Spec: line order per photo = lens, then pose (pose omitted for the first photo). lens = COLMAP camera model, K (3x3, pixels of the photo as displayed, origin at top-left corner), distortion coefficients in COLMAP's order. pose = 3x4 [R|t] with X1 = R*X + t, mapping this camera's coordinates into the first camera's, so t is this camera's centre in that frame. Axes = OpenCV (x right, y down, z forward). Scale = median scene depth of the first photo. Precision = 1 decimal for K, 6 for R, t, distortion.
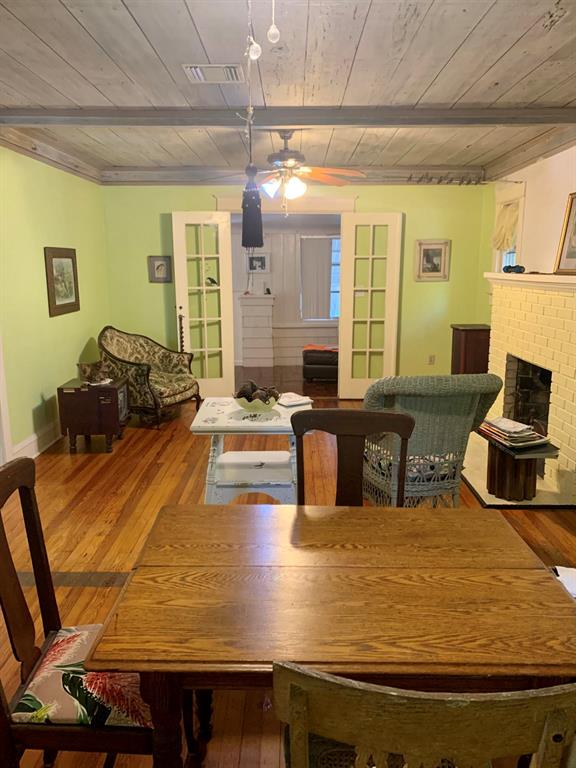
lens RADIAL K [[589.2, 0, 287.9], [0, 589.2, 377.8], [0, 0, 1]] dist [0.074921, -0.123493]
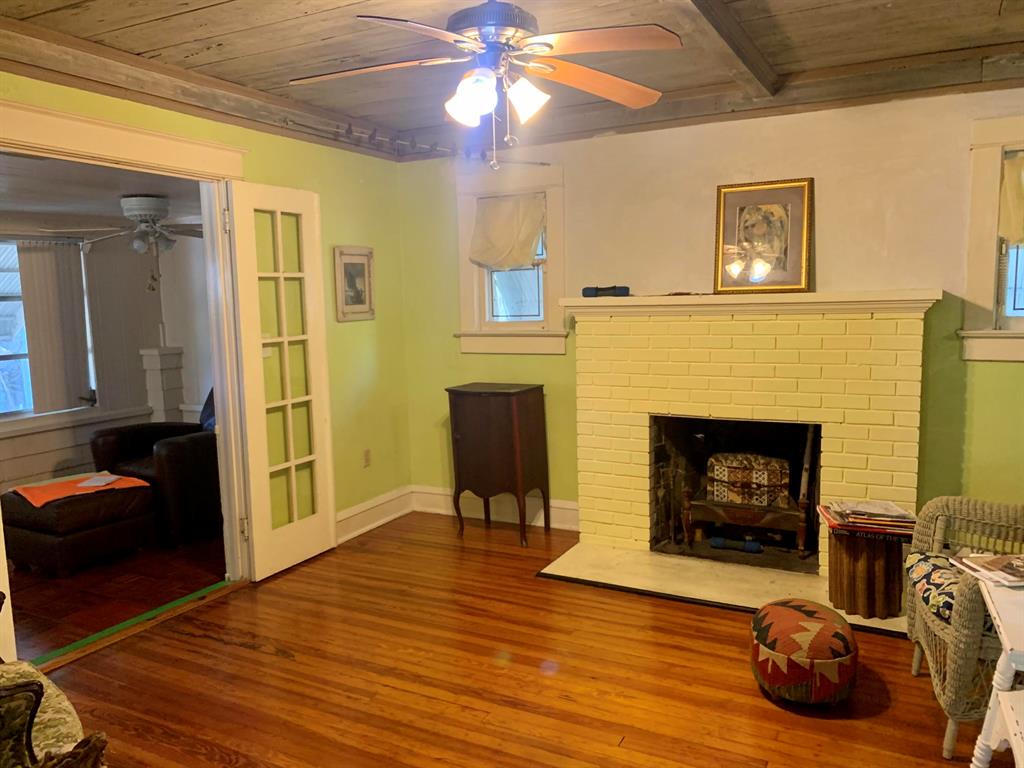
lens RADIAL K [[785.5, 0, 501.1], [0, 785.5, 386.2], [0, 0, 1]] dist [0.074921, -0.123493]
pose [[0.462448, -0.118908, 0.878637, -0.363367], [0.190660, 0.981120, 0.032428, -0.100620], [-0.865904, 0.152525, 0.476388, 0.540703]]
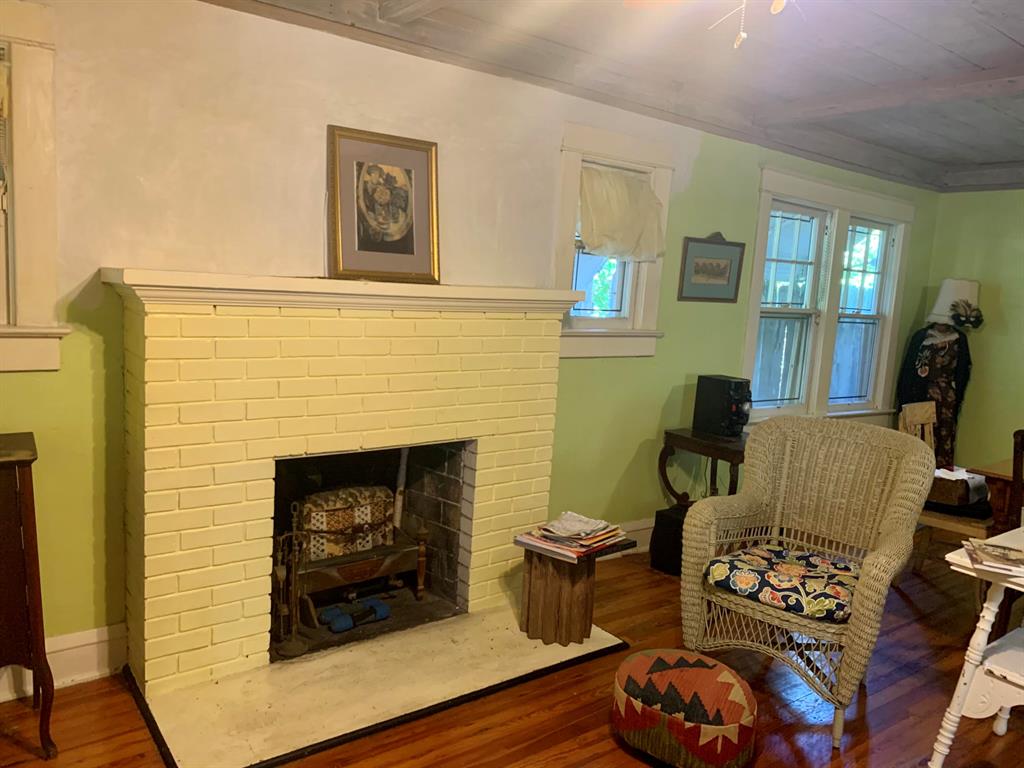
lens RADIAL K [[780.5, 0, 514.9], [0, 780.5, 378.4], [0, 0, 1]] dist [0.026714, -0.021682]
pose [[-0.614981, -0.142107, 0.775631, -0.126812], [0.088003, 0.965114, 0.246598, -0.169103], [-0.783616, 0.219911, -0.581021, 0.893387]]
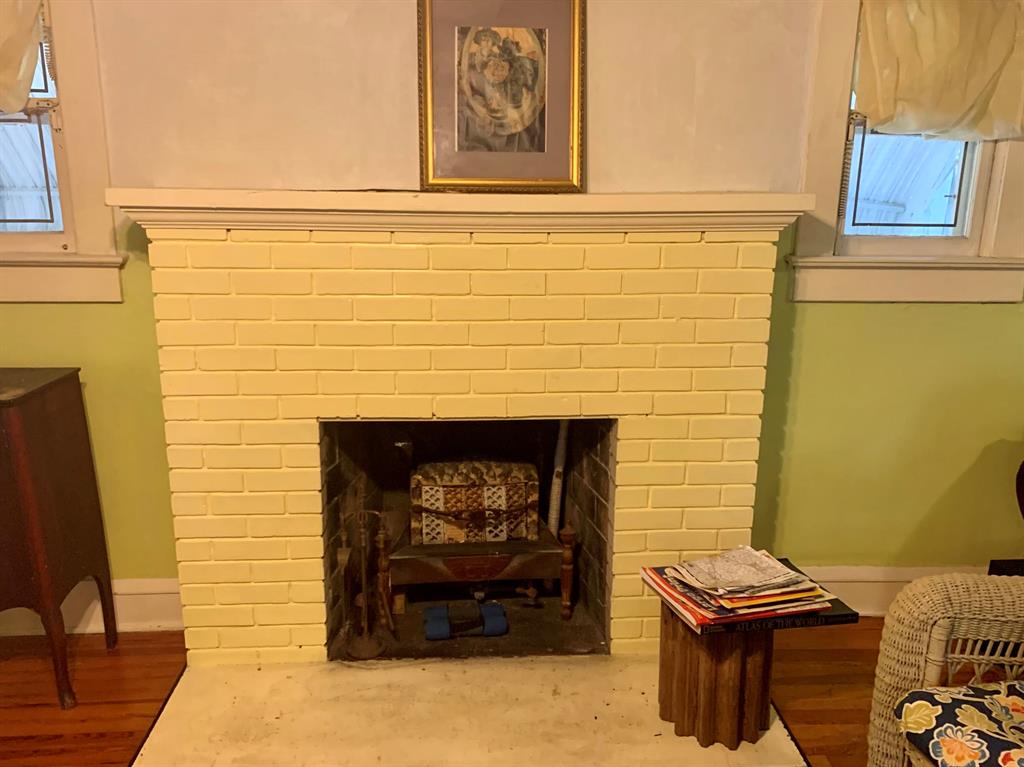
lens RADIAL K [[849.6, 0, 508.6], [0, 849.6, 376.9], [0, 0, 1]] dist [0.087289, -0.174953]
pose [[-0.074446, -0.238304, 0.968333, -0.087750], [0.176594, 0.952531, 0.247992, -0.129323], [-0.981464, 0.189464, -0.028829, 0.679367]]
